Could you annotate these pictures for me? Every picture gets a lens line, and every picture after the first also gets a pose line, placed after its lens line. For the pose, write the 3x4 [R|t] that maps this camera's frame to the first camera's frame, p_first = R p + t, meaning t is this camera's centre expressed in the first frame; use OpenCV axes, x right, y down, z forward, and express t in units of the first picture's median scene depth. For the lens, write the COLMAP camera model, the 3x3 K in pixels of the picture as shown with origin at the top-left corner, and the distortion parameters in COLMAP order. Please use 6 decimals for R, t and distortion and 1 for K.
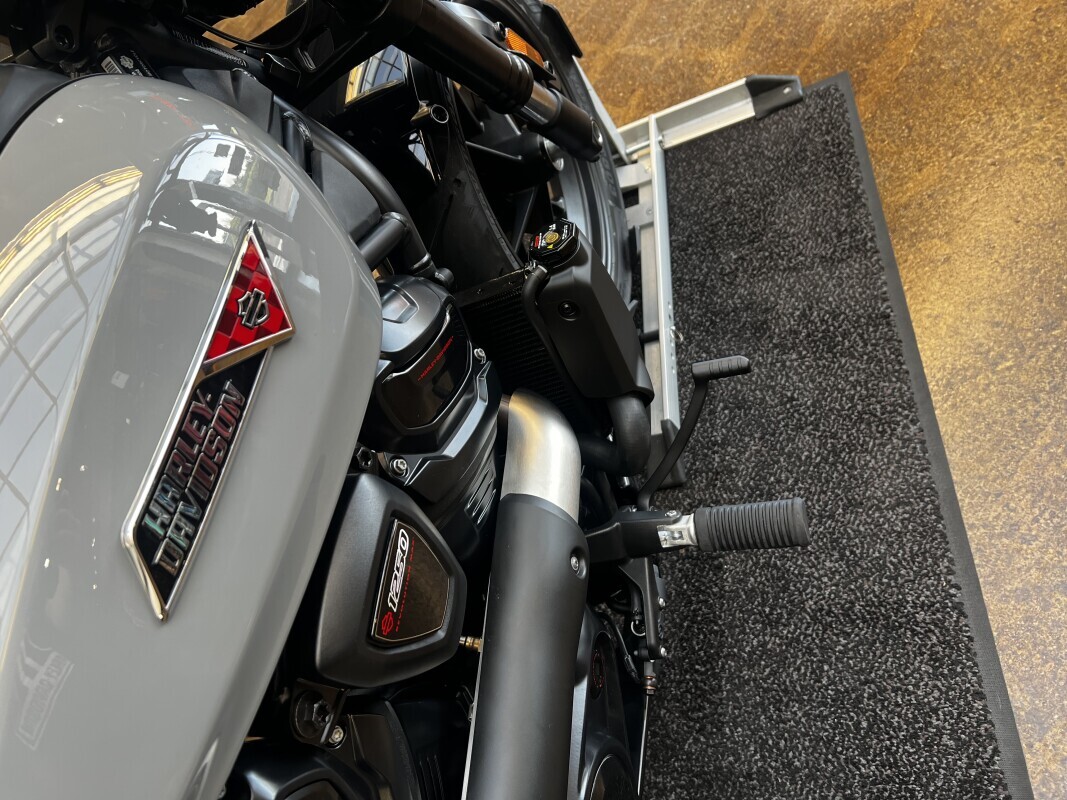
lens RADIAL K [[805.7, 0, 534.2], [0, 805.7, 398.7], [0, 0, 1]] dist [0.038591, -0.051082]
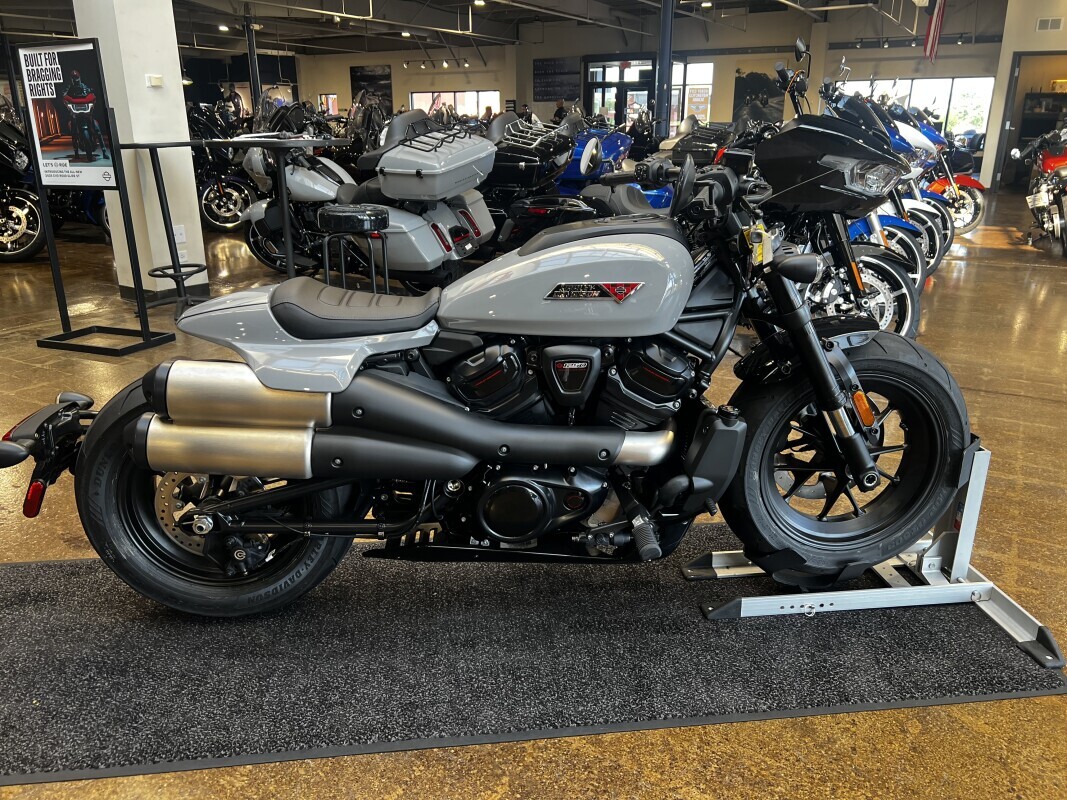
lens RADIAL K [[802.4, 0, 530.7], [0, 802.4, 393.9], [0, 0, 1]] dist [0.047458, -0.062174]
pose [[0.129148, 0.734978, -0.665679, 1.050864], [-0.880353, 0.393950, 0.264164, -0.228967], [0.456399, 0.551916, 0.697917, -0.674689]]
